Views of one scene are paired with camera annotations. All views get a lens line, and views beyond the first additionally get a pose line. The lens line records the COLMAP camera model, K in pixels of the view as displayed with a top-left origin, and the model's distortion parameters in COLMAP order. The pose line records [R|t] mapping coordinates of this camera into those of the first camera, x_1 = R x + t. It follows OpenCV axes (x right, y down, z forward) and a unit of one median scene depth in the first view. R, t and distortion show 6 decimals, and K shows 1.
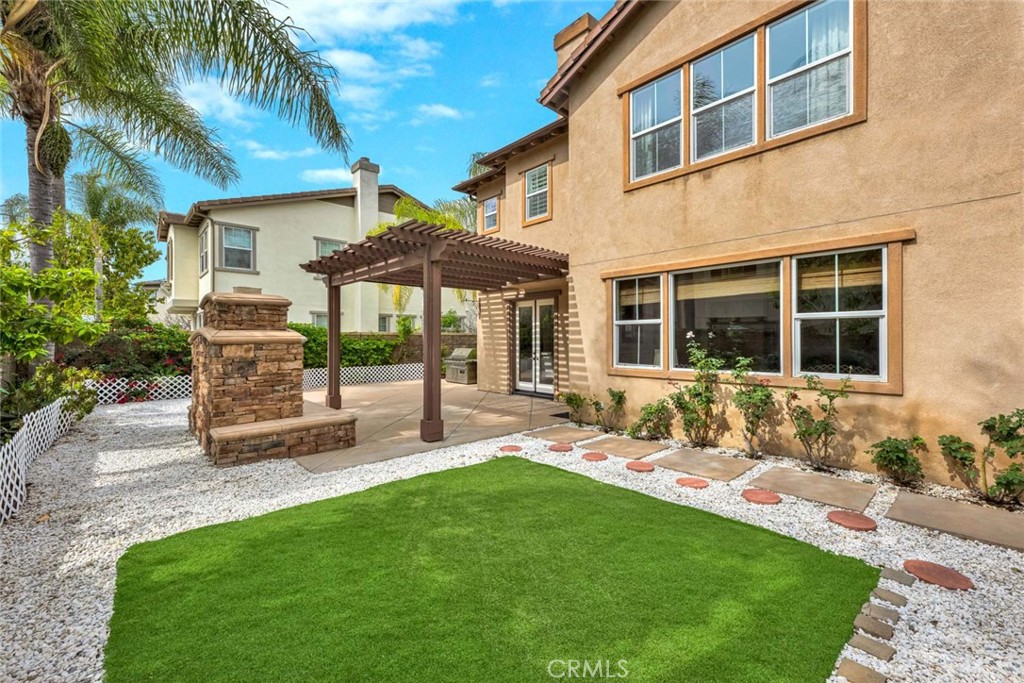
lens RADIAL K [[432.4, 0, 512.0], [0, 432.4, 341.5], [0, 0, 1]] dist [0.001756, 0.000181]
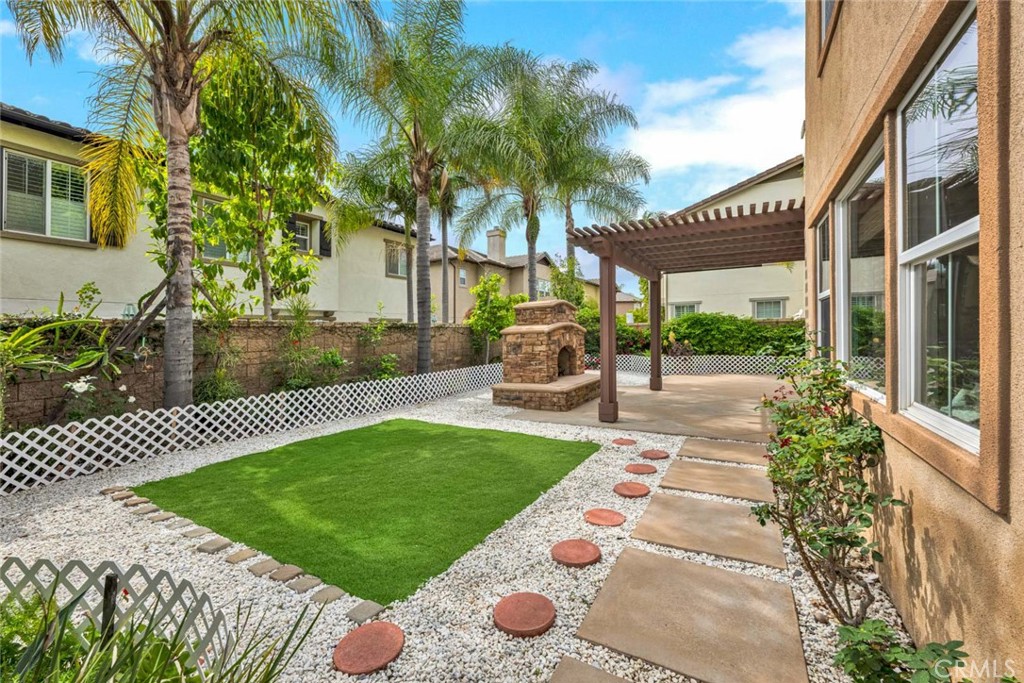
lens RADIAL K [[416.1, 0, 512.0], [0, 416.1, 341.5], [0, 0, 1]] dist [0.017490, -0.000012]
pose [[0.312668, 0.017267, -0.949706, 0.899259], [0.013489, 0.999653, 0.022616, -0.001653], [0.949767, -0.019882, 0.312326, 0.527471]]
